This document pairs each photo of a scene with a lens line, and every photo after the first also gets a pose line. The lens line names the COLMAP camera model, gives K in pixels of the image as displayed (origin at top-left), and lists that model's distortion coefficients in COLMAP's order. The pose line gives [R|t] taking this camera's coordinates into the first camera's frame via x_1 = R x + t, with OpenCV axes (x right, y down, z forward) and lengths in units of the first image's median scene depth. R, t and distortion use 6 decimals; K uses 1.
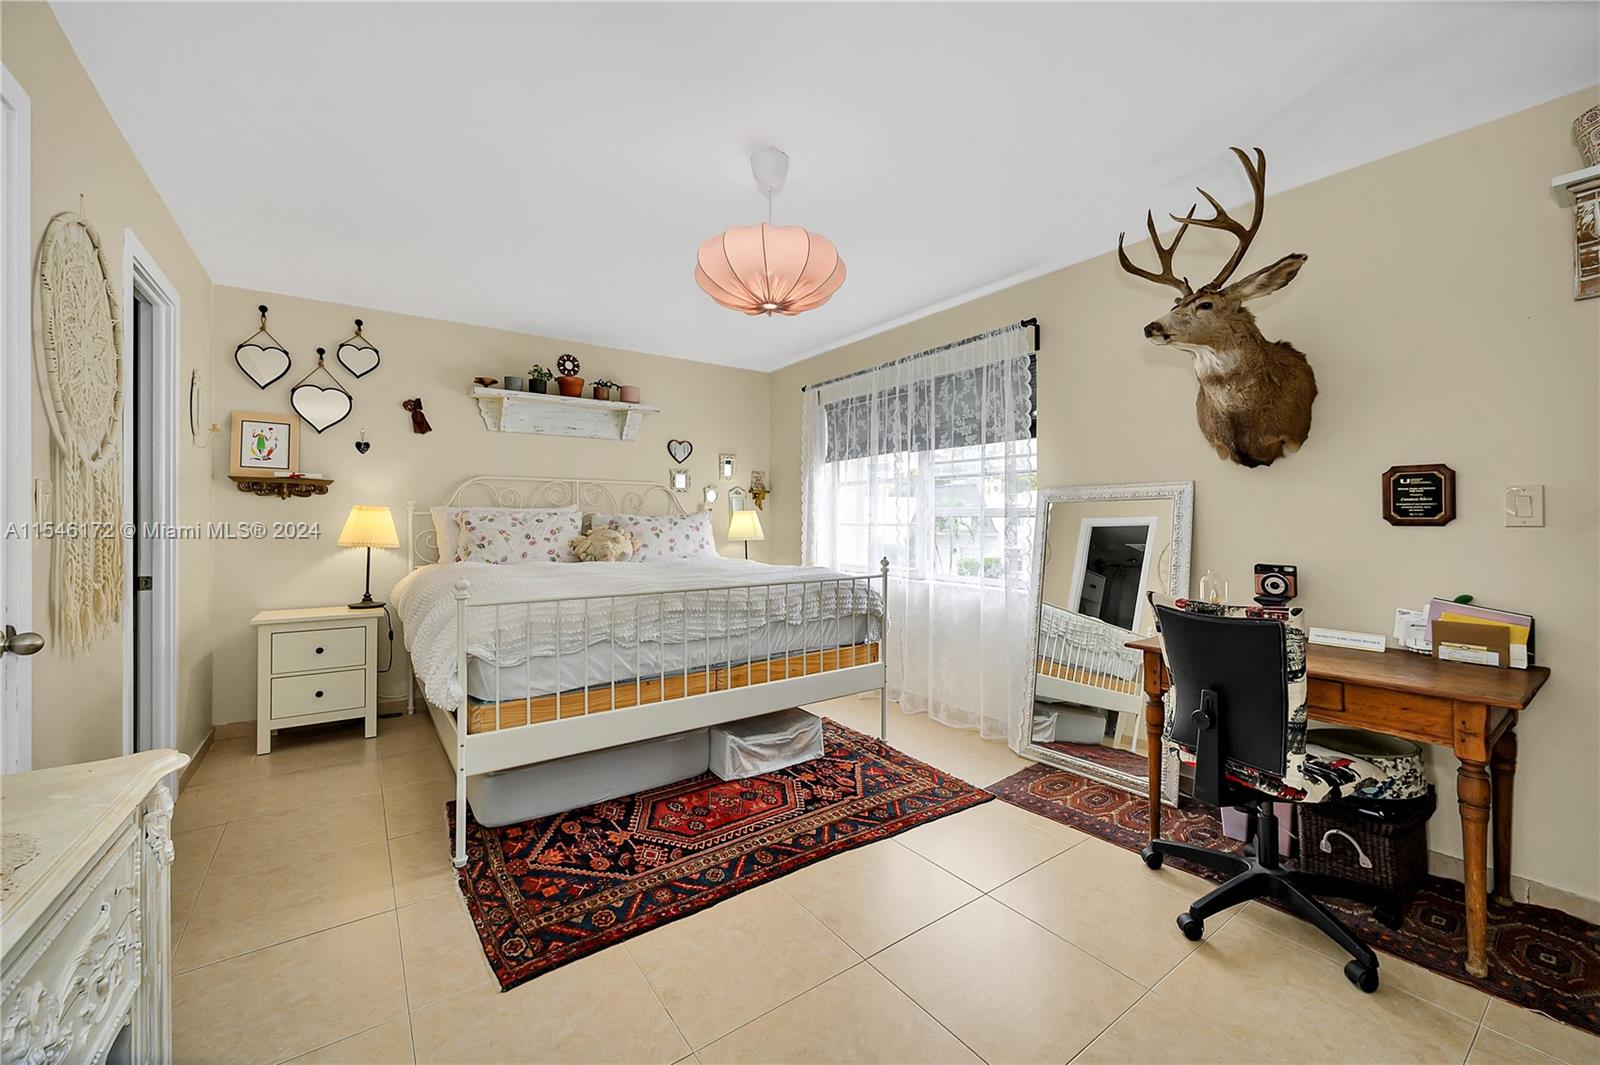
lens RADIAL K [[638.1, 0, 794.6], [0, 638.1, 520.0], [0, 0, 1]] dist [-0.001653, 0.000011]
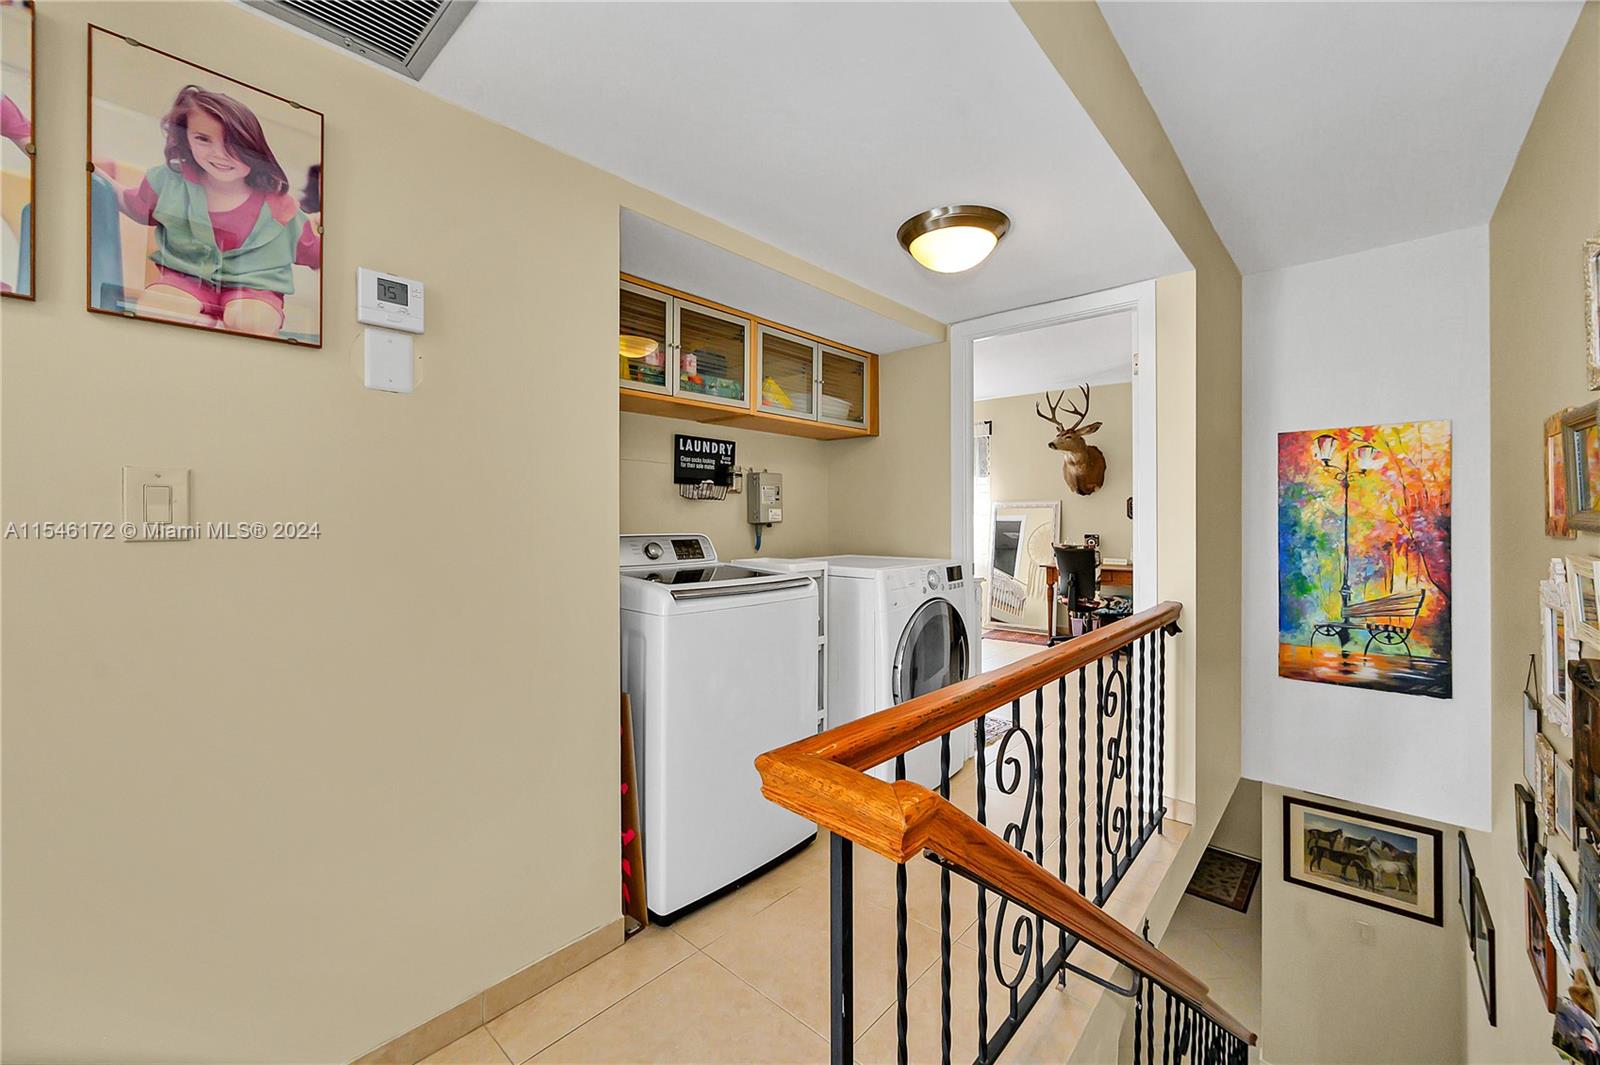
lens RADIAL K [[638.1, 0, 793.5], [0, 638.1, 521.9], [0, 0, 1]] dist [-0.001653, 0.000011]
pose [[0.977503, -0.001560, 0.210915, -0.704654], [0.000086, 0.999976, 0.006997, 0.001219], [-0.210920, -0.006821, 0.977479, -0.921790]]
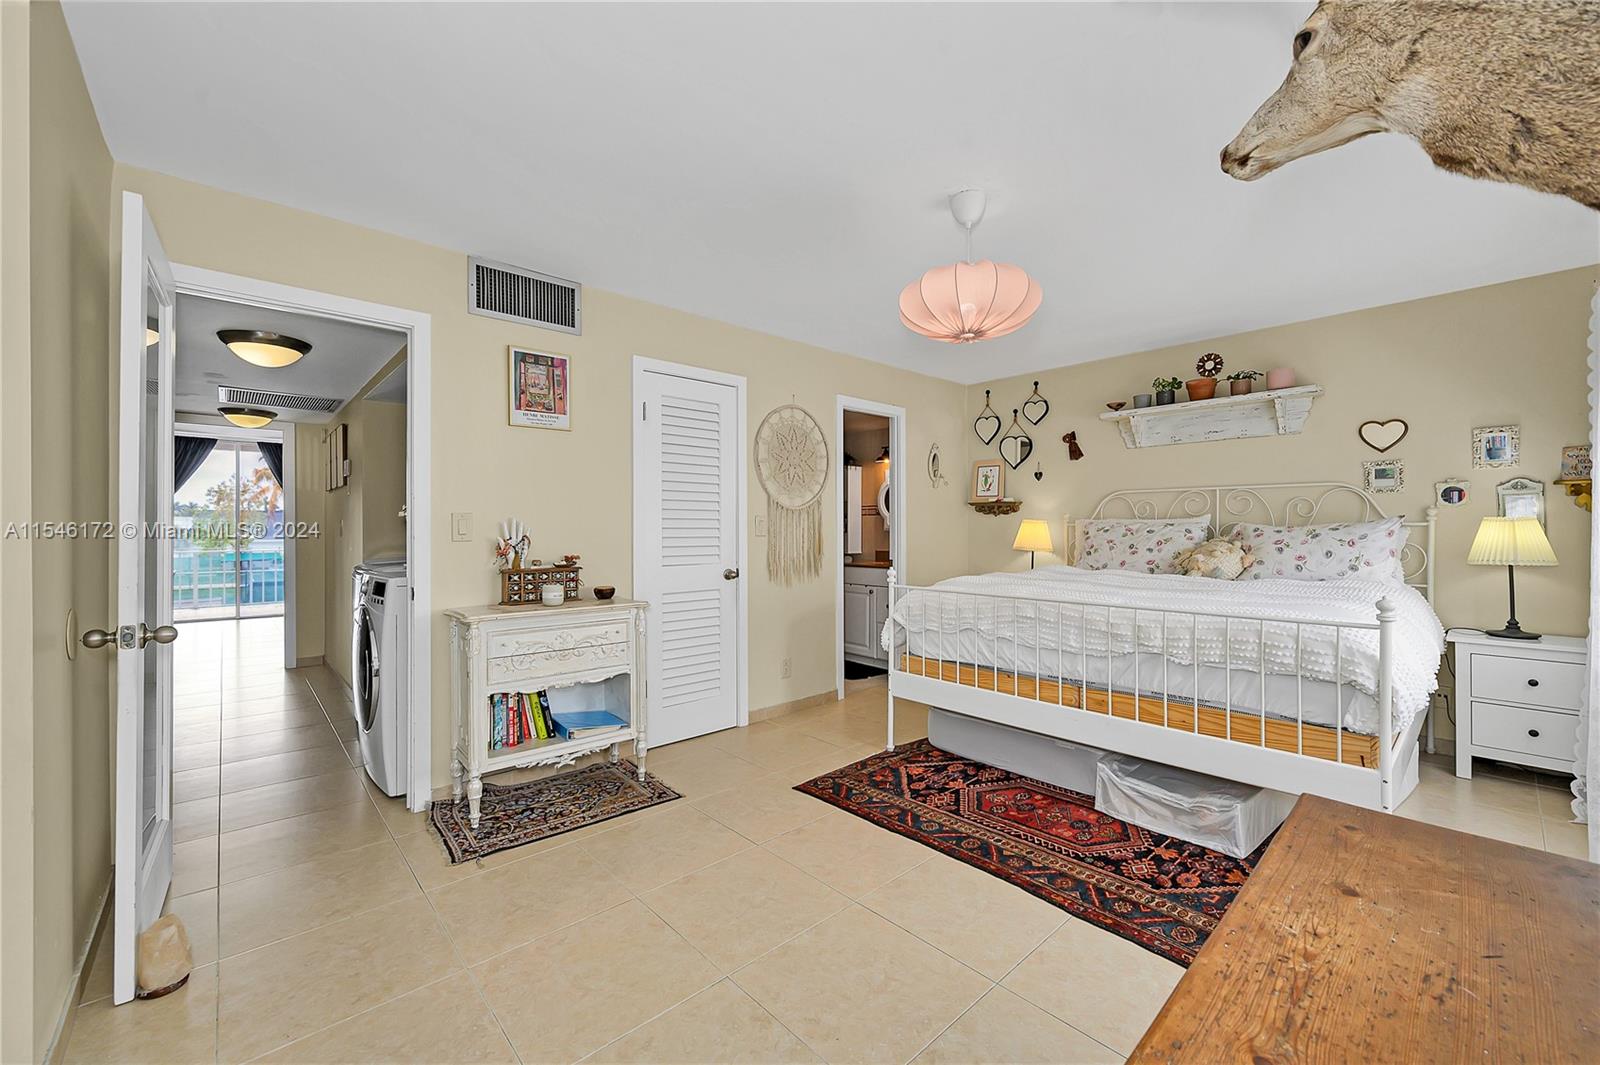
lens RADIAL K [[638.1, 0, 801.8], [0, 638.1, 530.9], [0, 0, 1]] dist [-0.001653, 0.000011]
pose [[0.115220, 0.004547, -0.993330, 0.996201], [-0.000205, 0.999990, 0.004554, -0.008059], [0.993340, -0.000321, 0.115220, 0.590891]]
